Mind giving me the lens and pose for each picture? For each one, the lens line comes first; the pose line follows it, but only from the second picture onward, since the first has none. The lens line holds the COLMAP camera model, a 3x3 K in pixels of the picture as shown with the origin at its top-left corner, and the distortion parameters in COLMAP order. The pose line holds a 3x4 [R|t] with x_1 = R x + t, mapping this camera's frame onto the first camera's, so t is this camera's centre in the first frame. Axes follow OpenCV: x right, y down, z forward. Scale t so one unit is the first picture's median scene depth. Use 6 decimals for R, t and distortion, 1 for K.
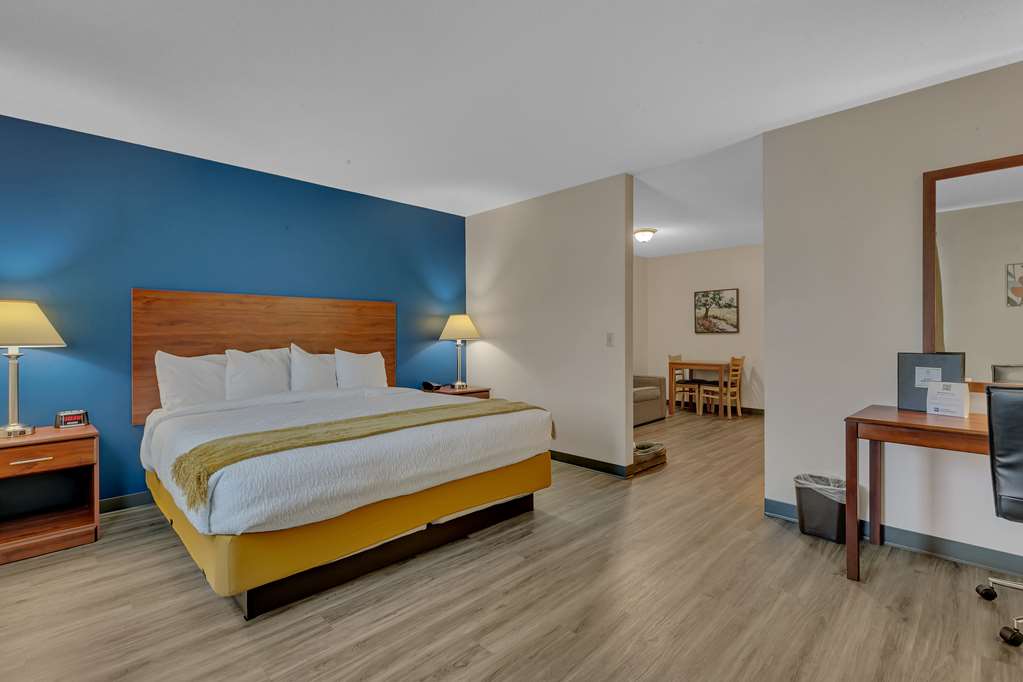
lens RADIAL K [[469.4, 0, 515.2], [0, 469.4, 336.8], [0, 0, 1]] dist [0.000680, 0.000318]
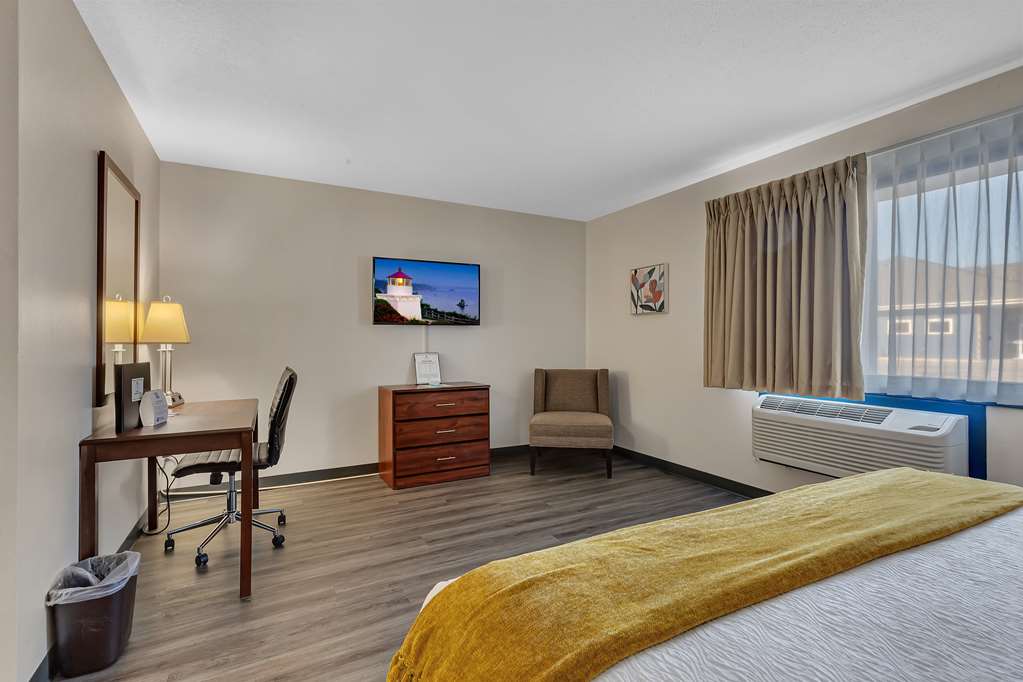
lens RADIAL K [[469.4, 0, 515.2], [0, 469.4, 336.8], [0, 0, 1]] dist [0.000680, 0.000318]
pose [[-0.956136, 0.005712, 0.292867, -0.094530], [0.005607, 0.999984, -0.001199, -0.010188], [-0.292869, 0.000496, -0.956153, 1.685001]]
